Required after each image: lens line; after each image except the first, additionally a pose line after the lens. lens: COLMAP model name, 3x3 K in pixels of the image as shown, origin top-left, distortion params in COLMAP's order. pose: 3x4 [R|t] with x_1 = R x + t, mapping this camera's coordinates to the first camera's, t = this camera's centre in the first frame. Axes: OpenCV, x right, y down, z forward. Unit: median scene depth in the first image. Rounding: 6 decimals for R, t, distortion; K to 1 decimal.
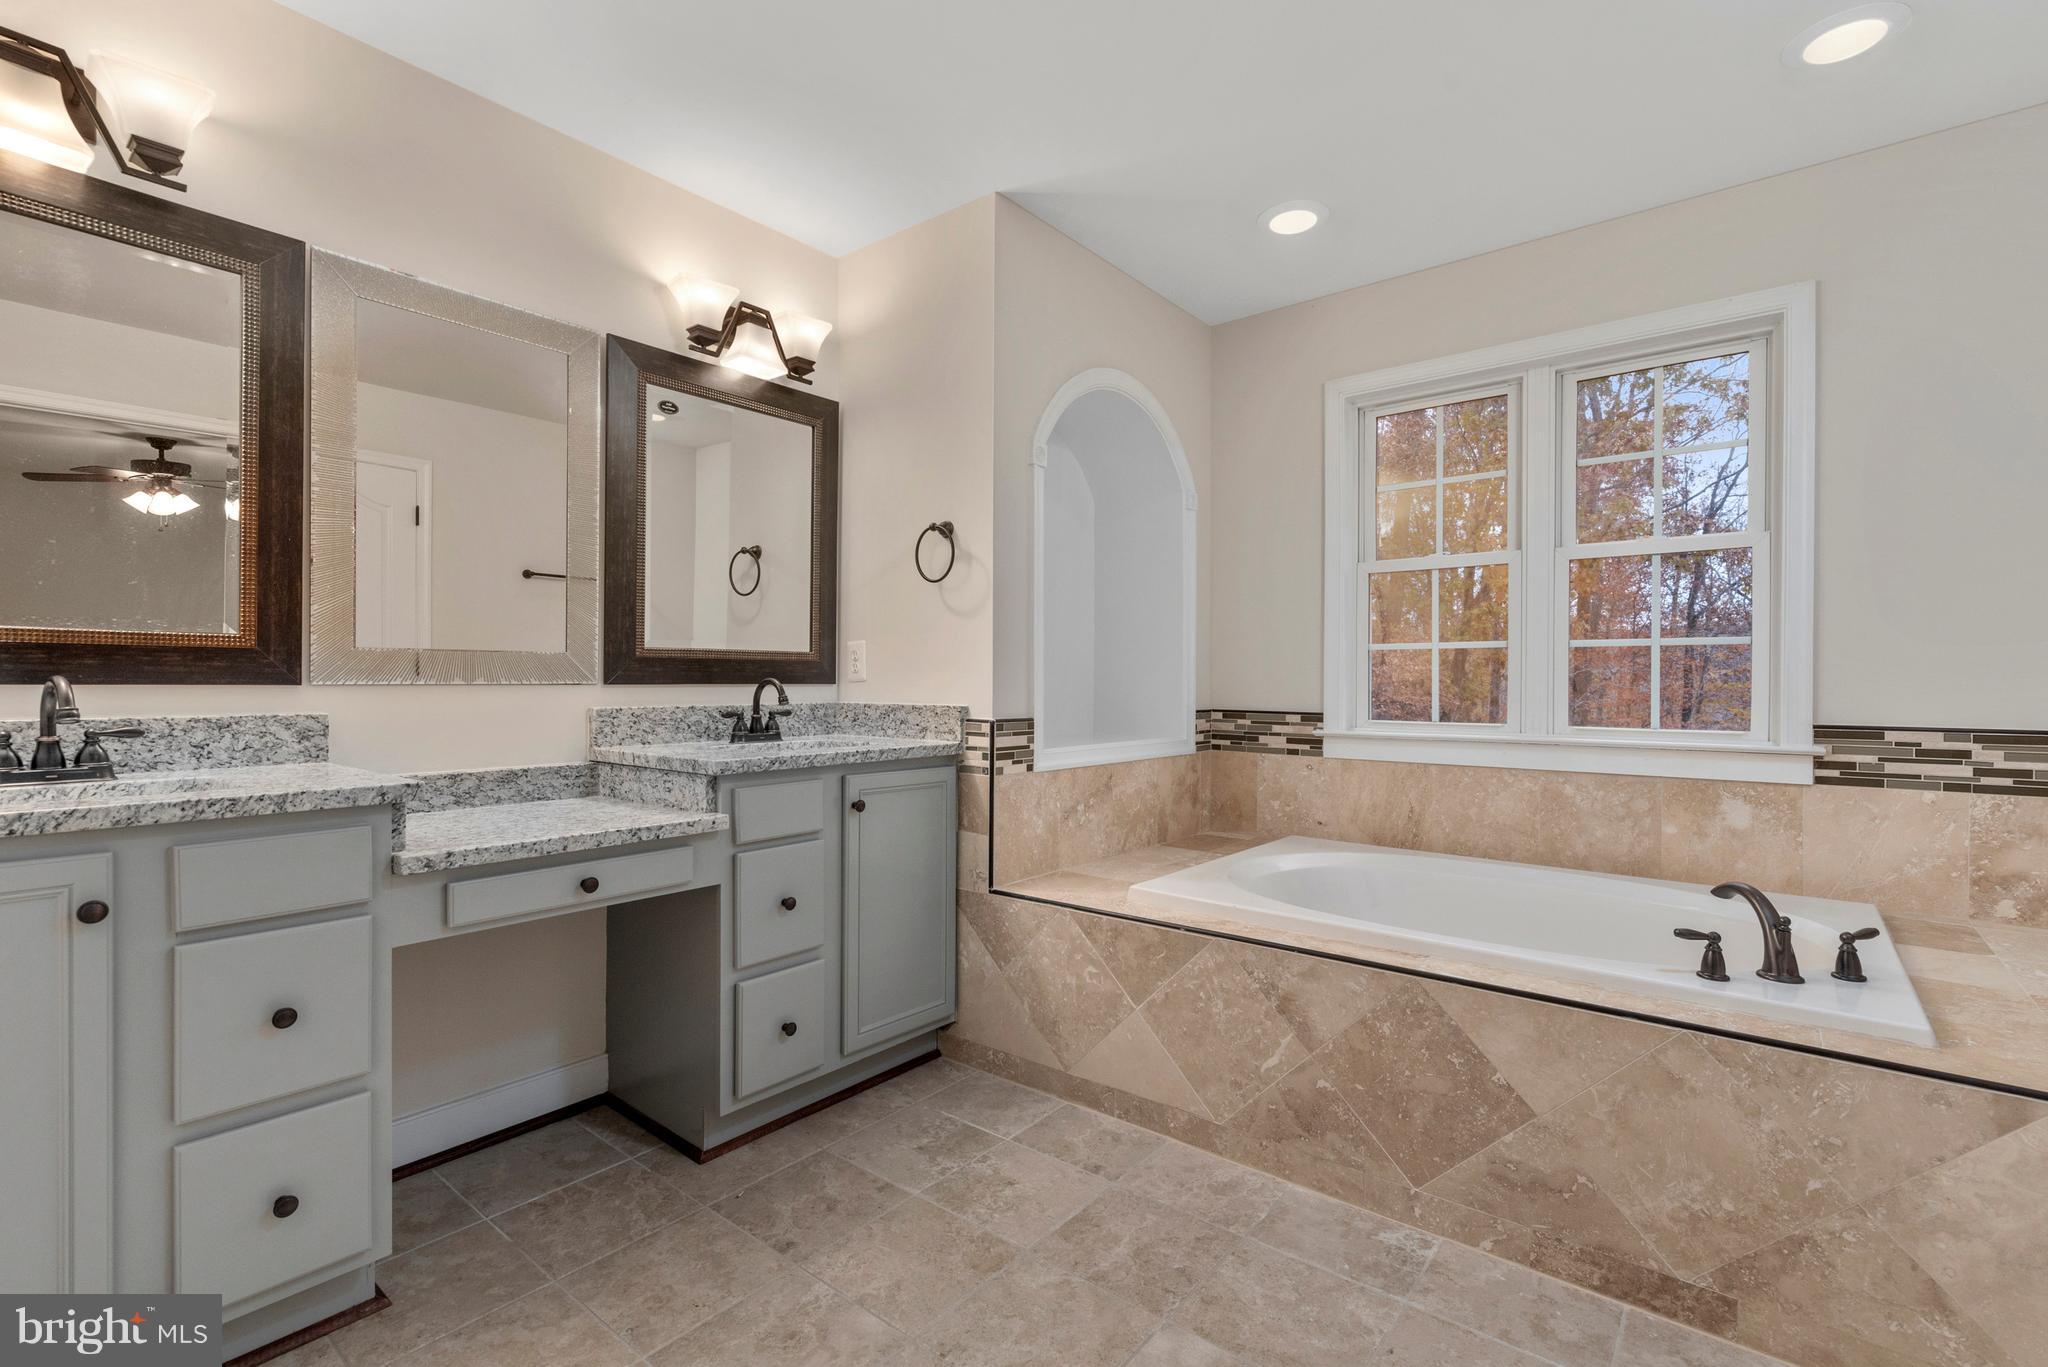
lens RADIAL K [[906.4, 0, 1028.0], [0, 906.4, 686.3], [0, 0, 1]] dist [0.005183, 0.000157]
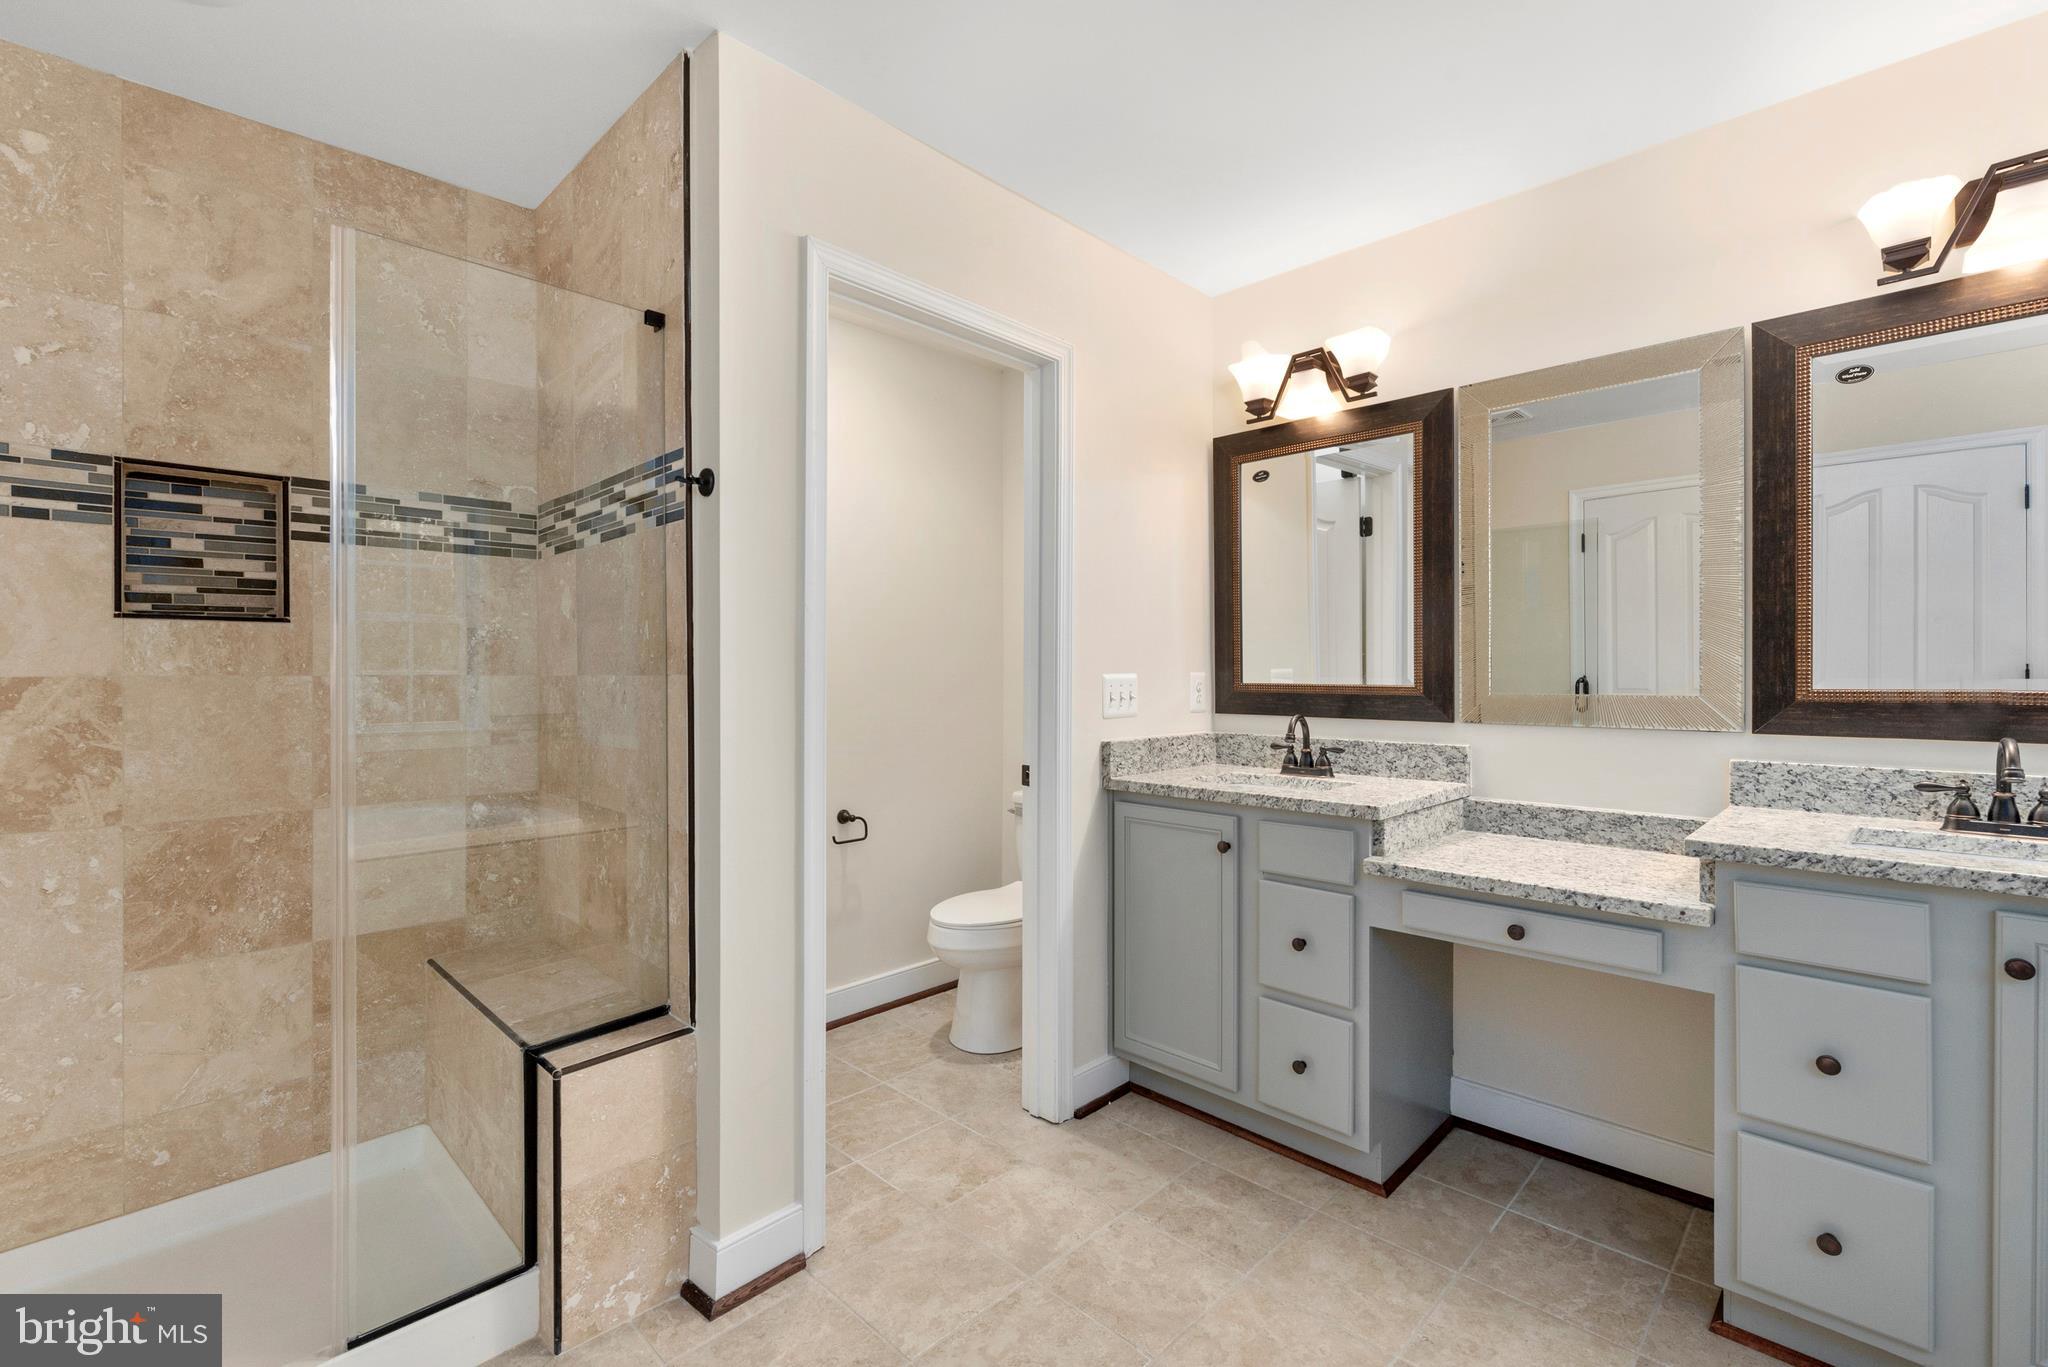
lens RADIAL K [[889.0, 0, 1037.7], [0, 889.0, 680.4], [0, 0, 1]] dist [0.002732, -0.000055]
pose [[-0.079521, 0.003869, -0.996826, 0.461403], [-0.006899, 0.999966, 0.004431, -0.055577], [0.996809, 0.007229, -0.079491, 0.432205]]
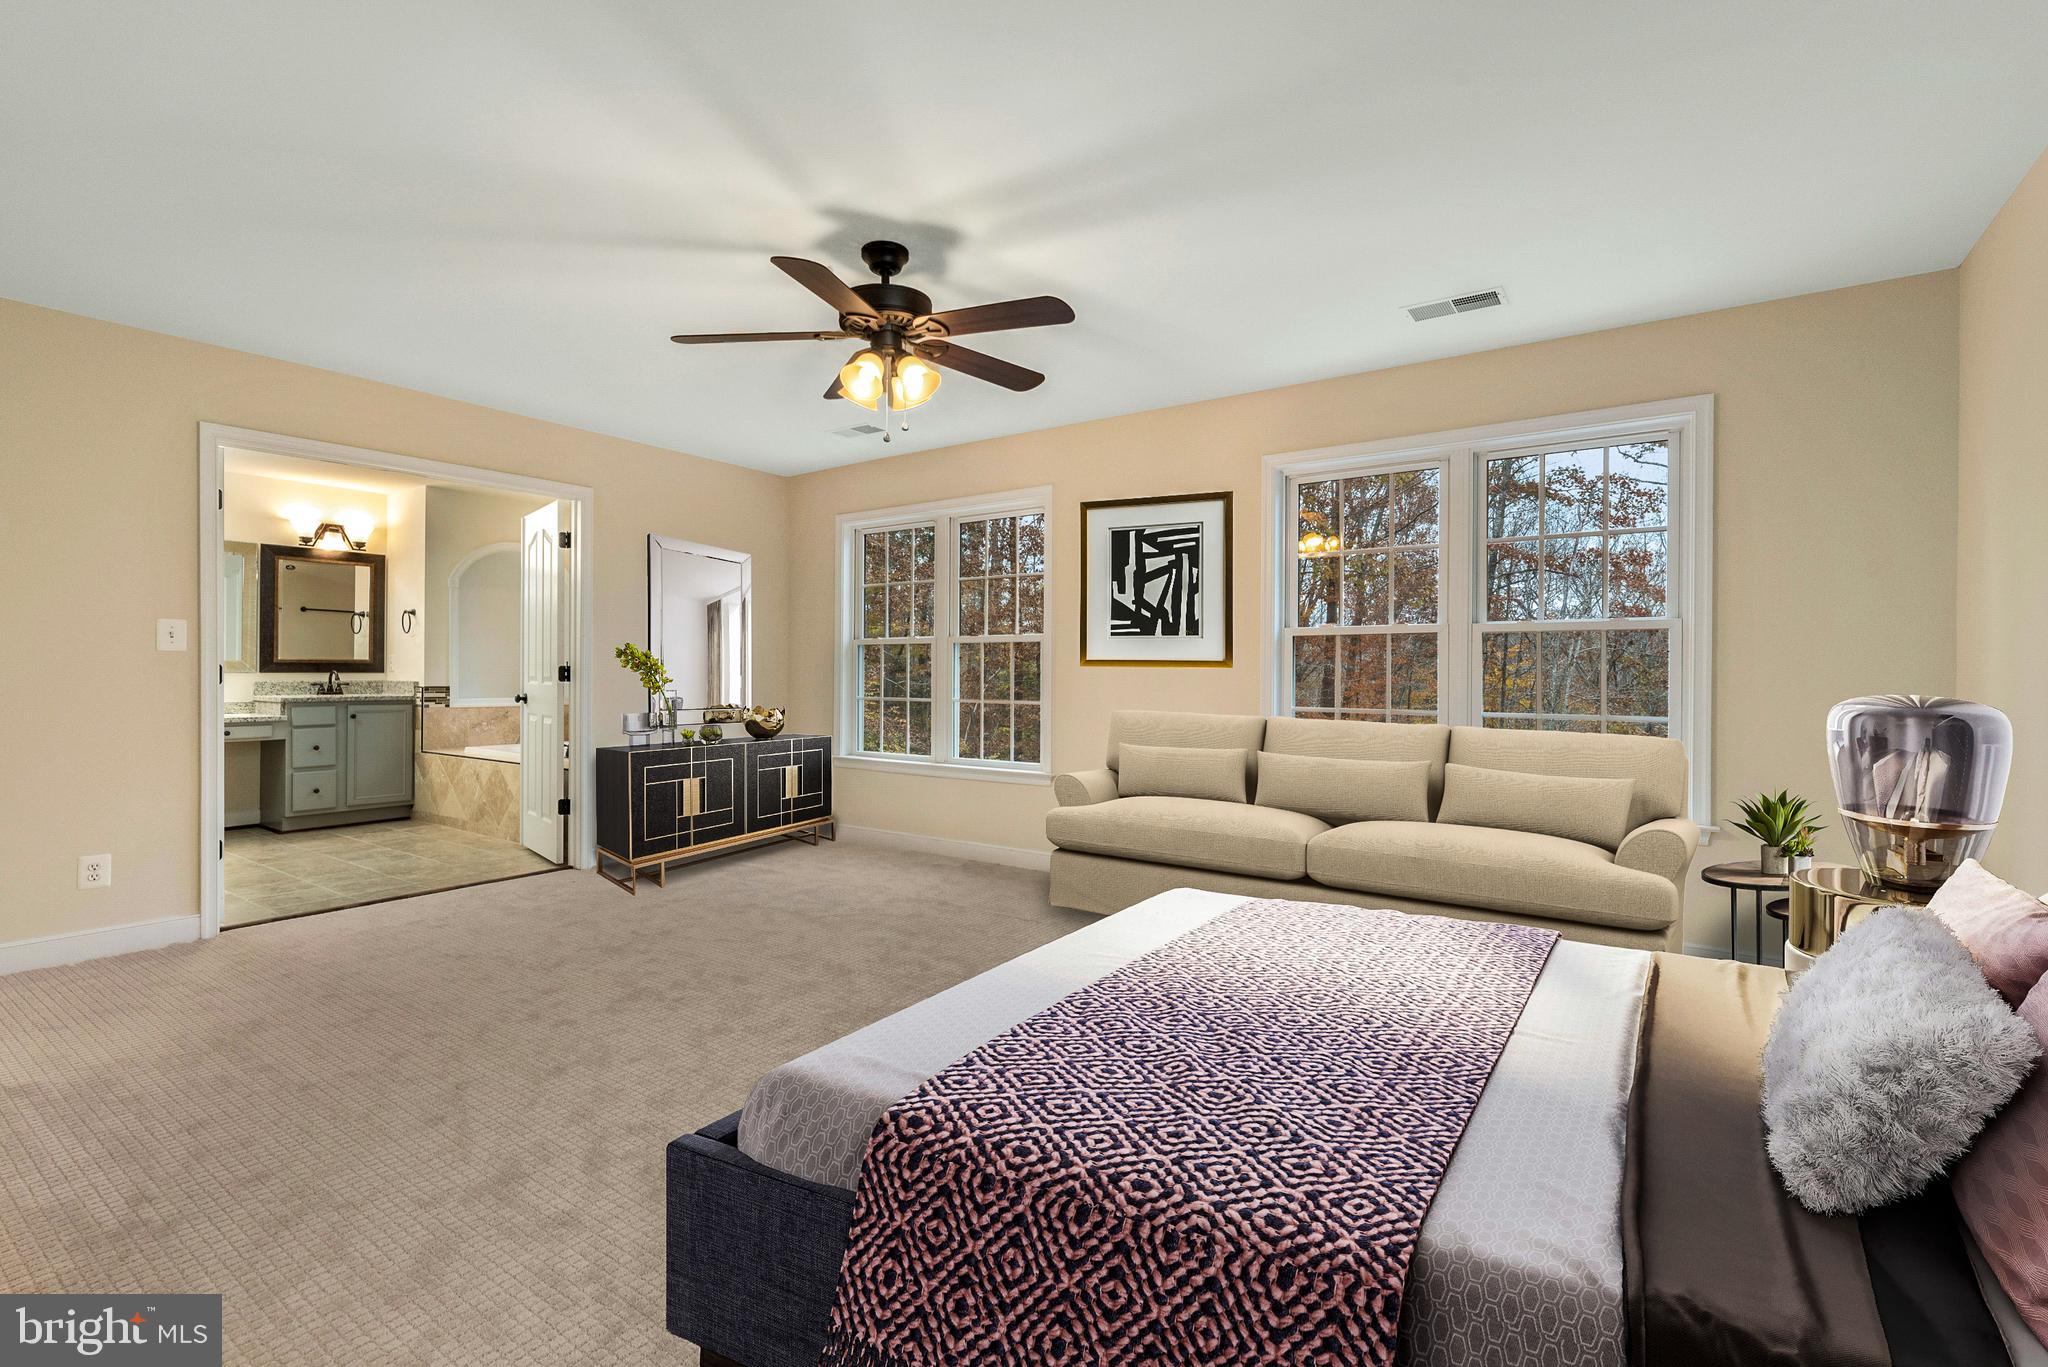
lens RADIAL K [[889.0, 0, 1031.7], [0, 889.0, 674.5], [0, 0, 1]] dist [0.002732, -0.000055]
pose [[0.997316, 0.001555, 0.073206, 1.774714], [-0.001156, 0.999984, -0.005500, 0.016803], [-0.073213, 0.005400, 0.997302, -1.970286]]
